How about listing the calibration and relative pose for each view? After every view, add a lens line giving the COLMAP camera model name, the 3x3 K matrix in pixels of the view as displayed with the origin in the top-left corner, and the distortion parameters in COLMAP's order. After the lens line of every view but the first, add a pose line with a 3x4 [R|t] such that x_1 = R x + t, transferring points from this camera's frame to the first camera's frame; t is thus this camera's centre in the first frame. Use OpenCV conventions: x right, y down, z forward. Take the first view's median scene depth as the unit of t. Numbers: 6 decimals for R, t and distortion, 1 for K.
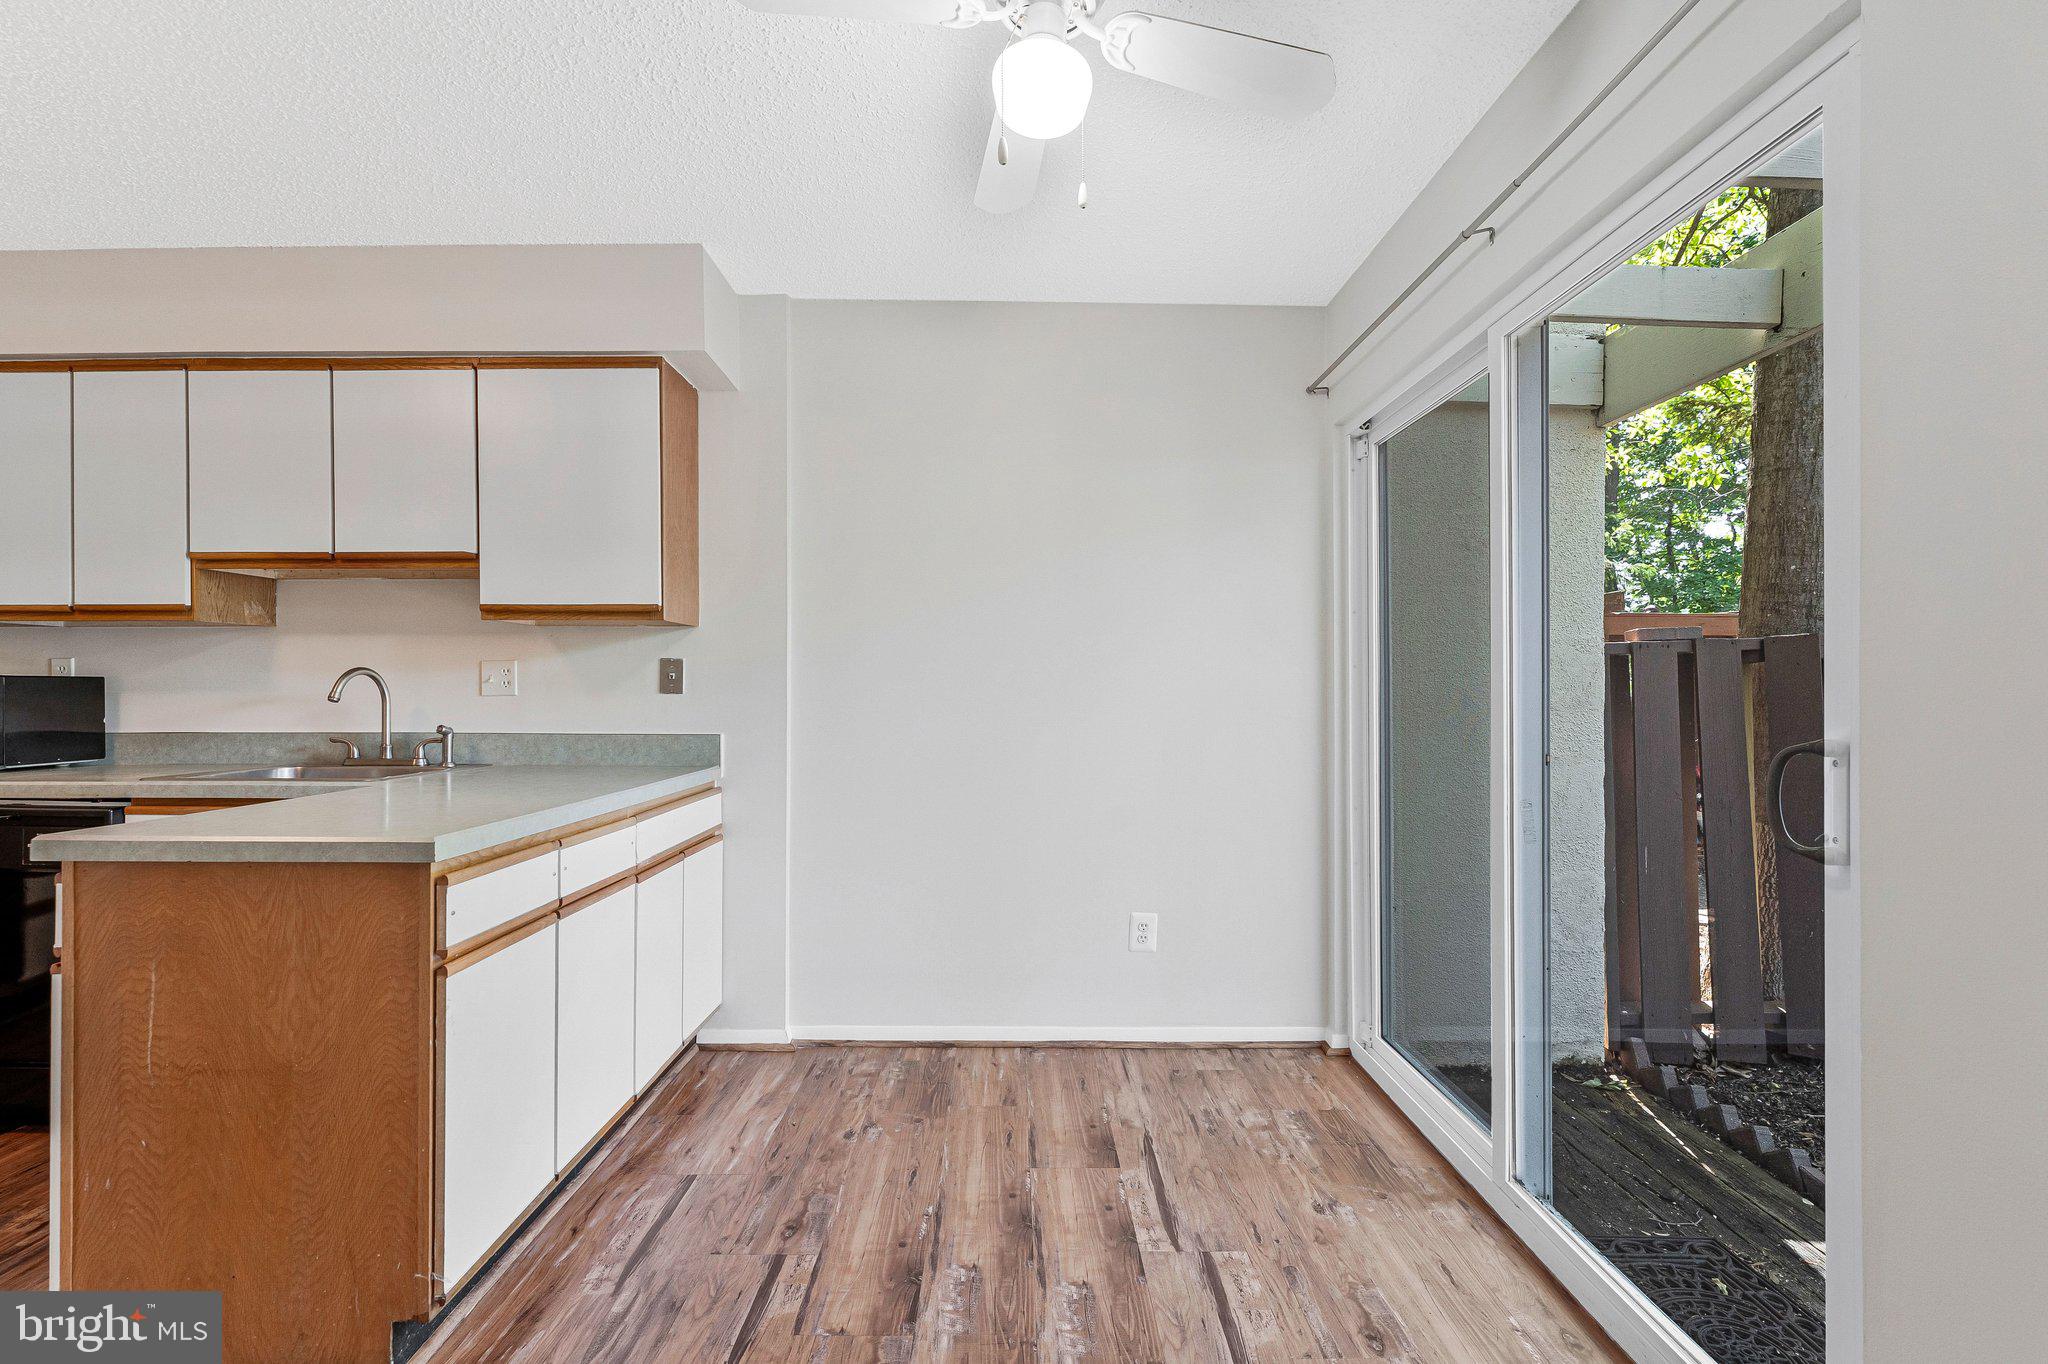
lens RADIAL K [[922.6, 0, 1012.7], [0, 922.6, 686.8], [0, 0, 1]] dist [0.004580, -0.002448]
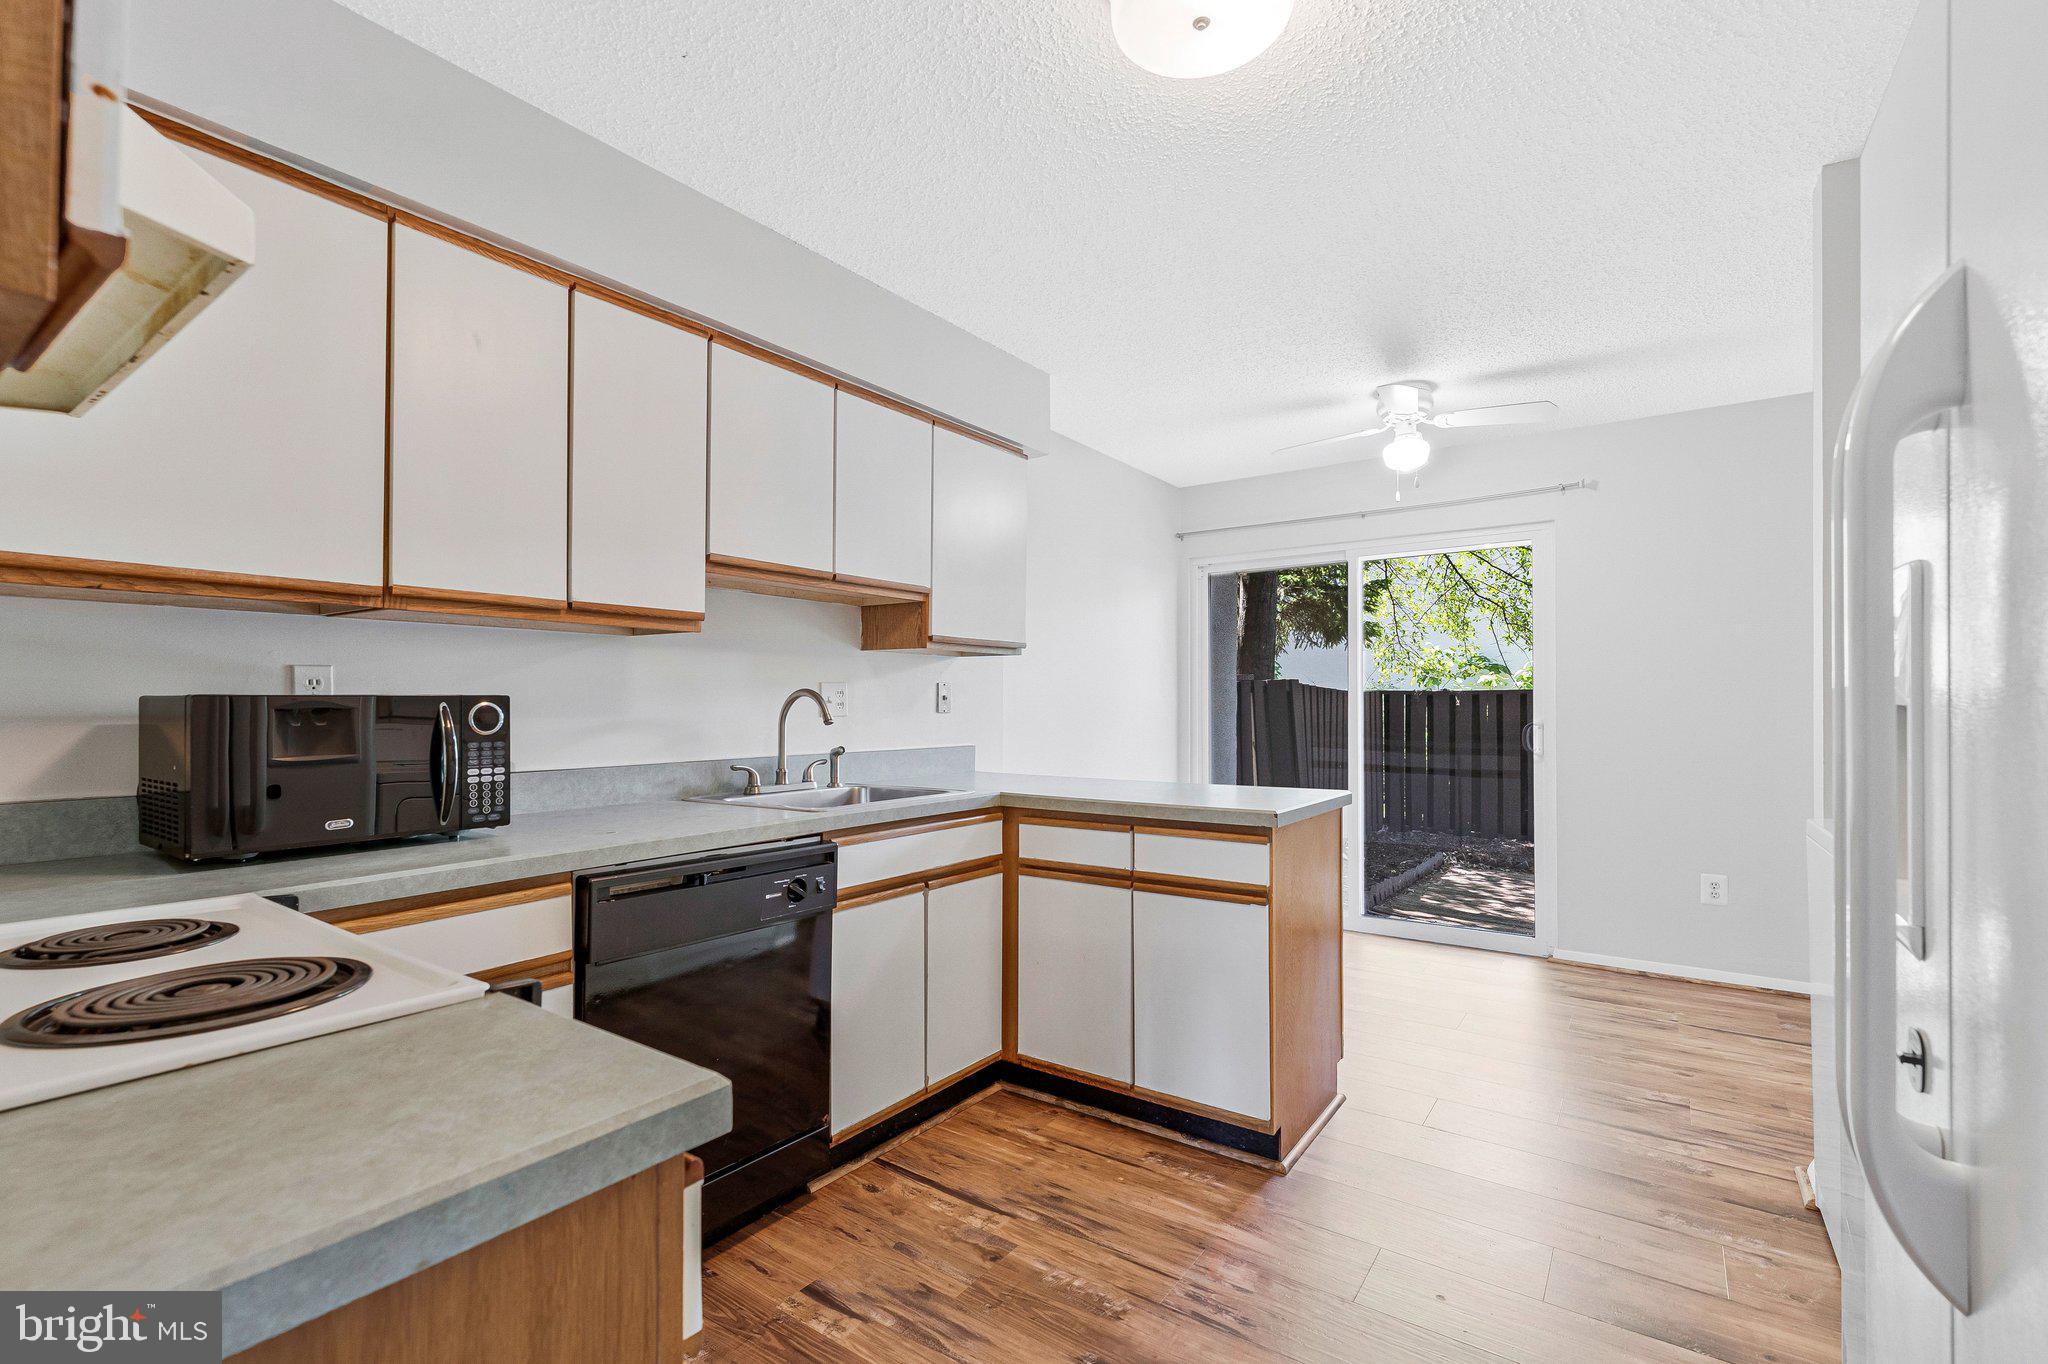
lens RADIAL K [[922.6, 0, 1034.4], [0, 922.6, 678.0], [0, 0, 1]] dist [0.004580, -0.002448]
pose [[0.554306, 0.019151, 0.832092, -1.453717], [0.010072, 0.999508, -0.029714, 0.000269], [-0.832252, 0.024852, 0.553840, 0.282974]]
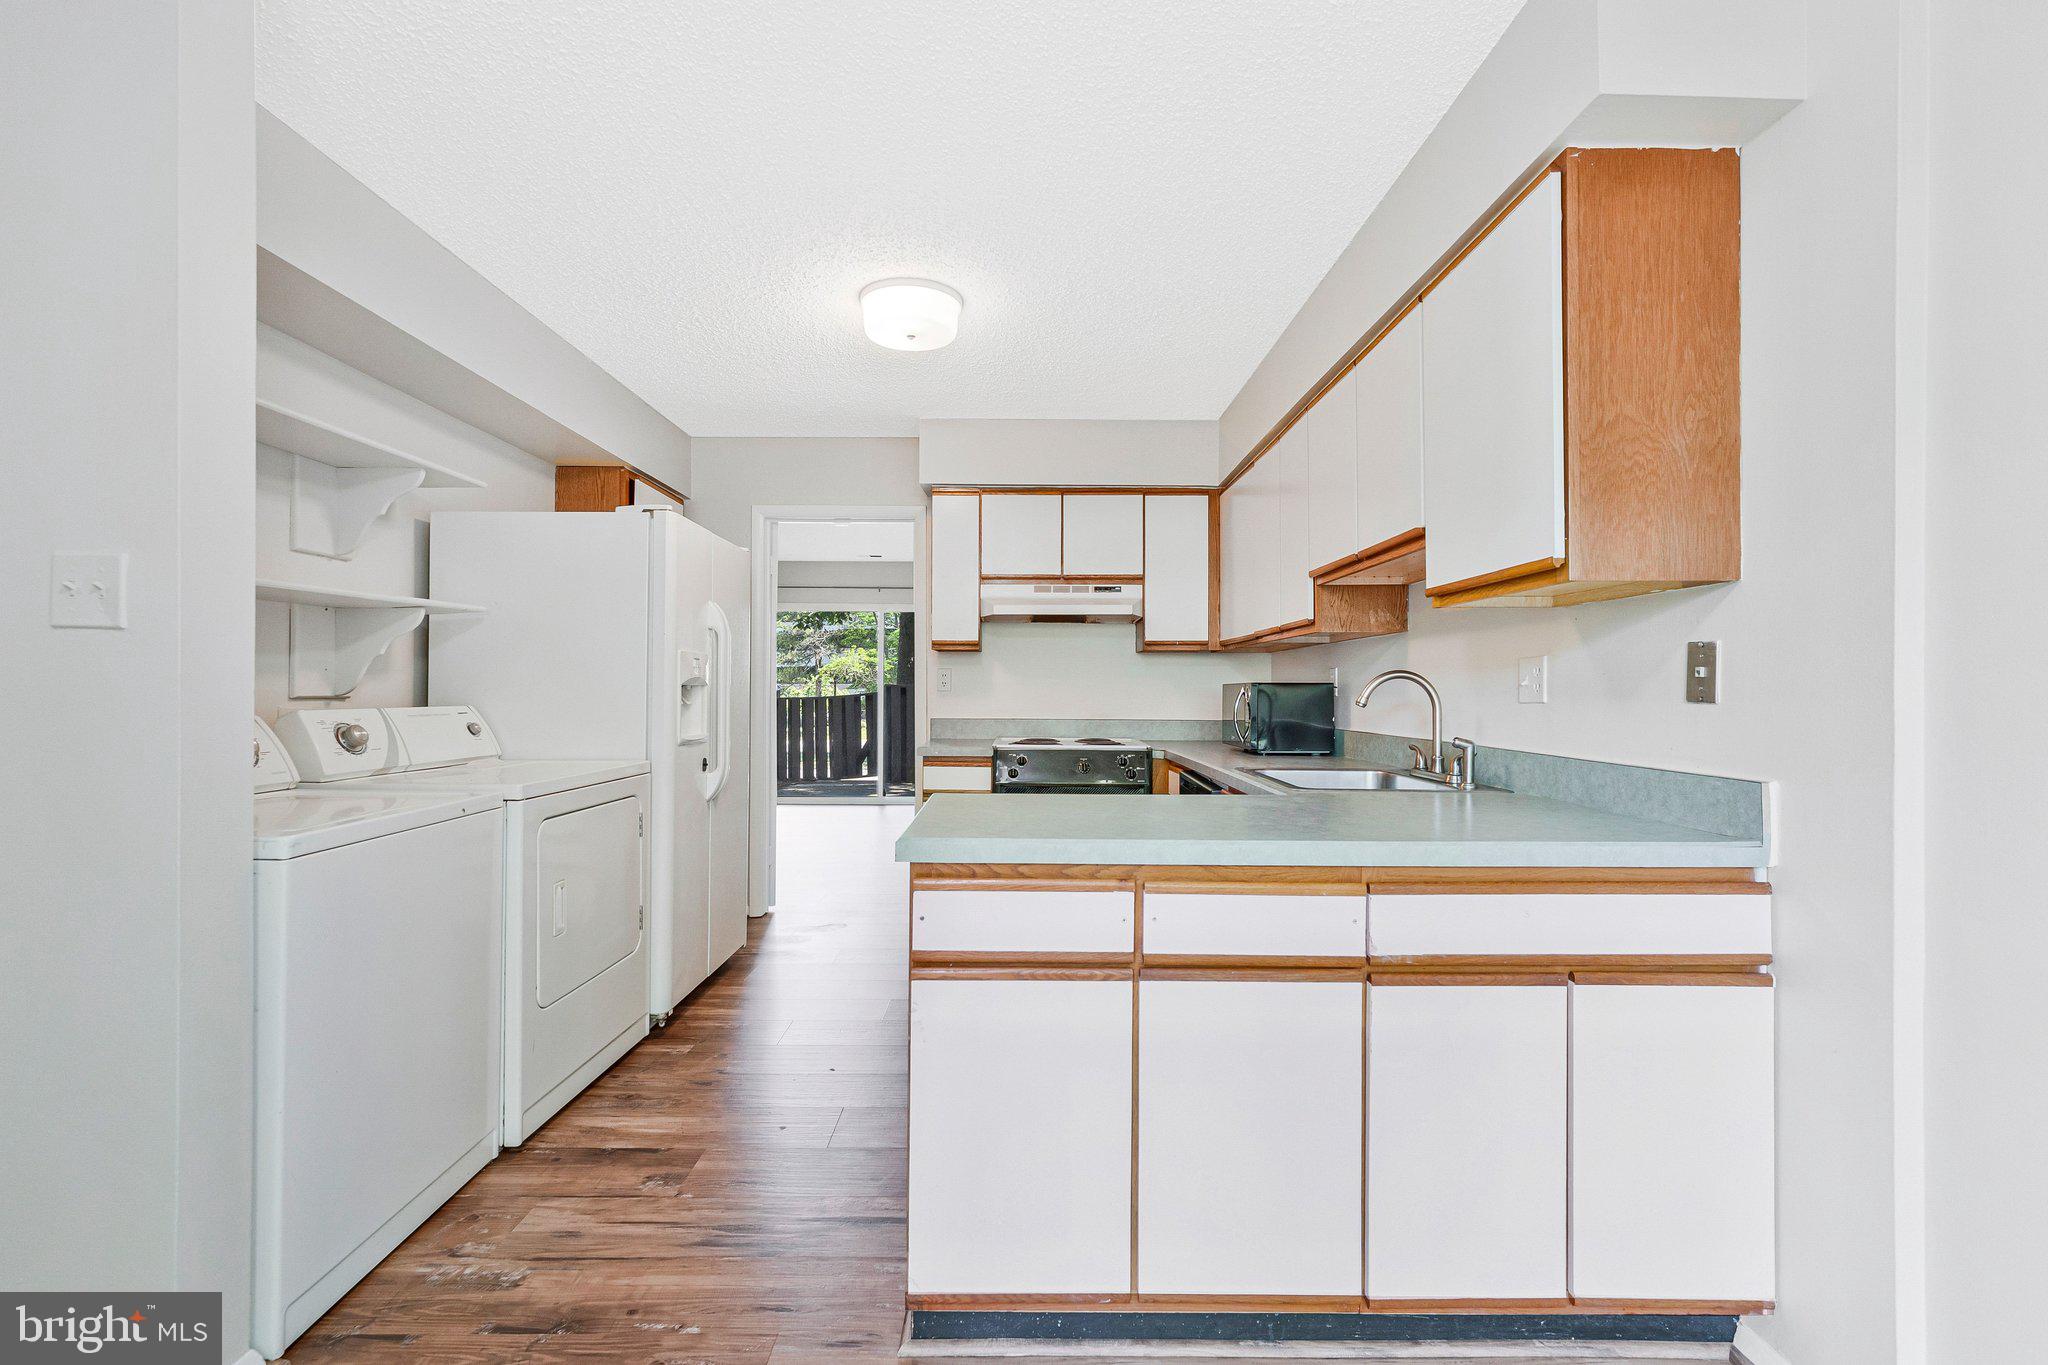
lens RADIAL K [[922.6, 0, 1036.2], [0, 922.6, 668.1], [0, 0, 1]] dist [0.004580, -0.002448]
pose [[0.014562, -0.024473, -0.999594, 0.234161], [0.001556, 0.999700, -0.024453, -0.001390], [0.999893, -0.001200, 0.014596, 0.656718]]
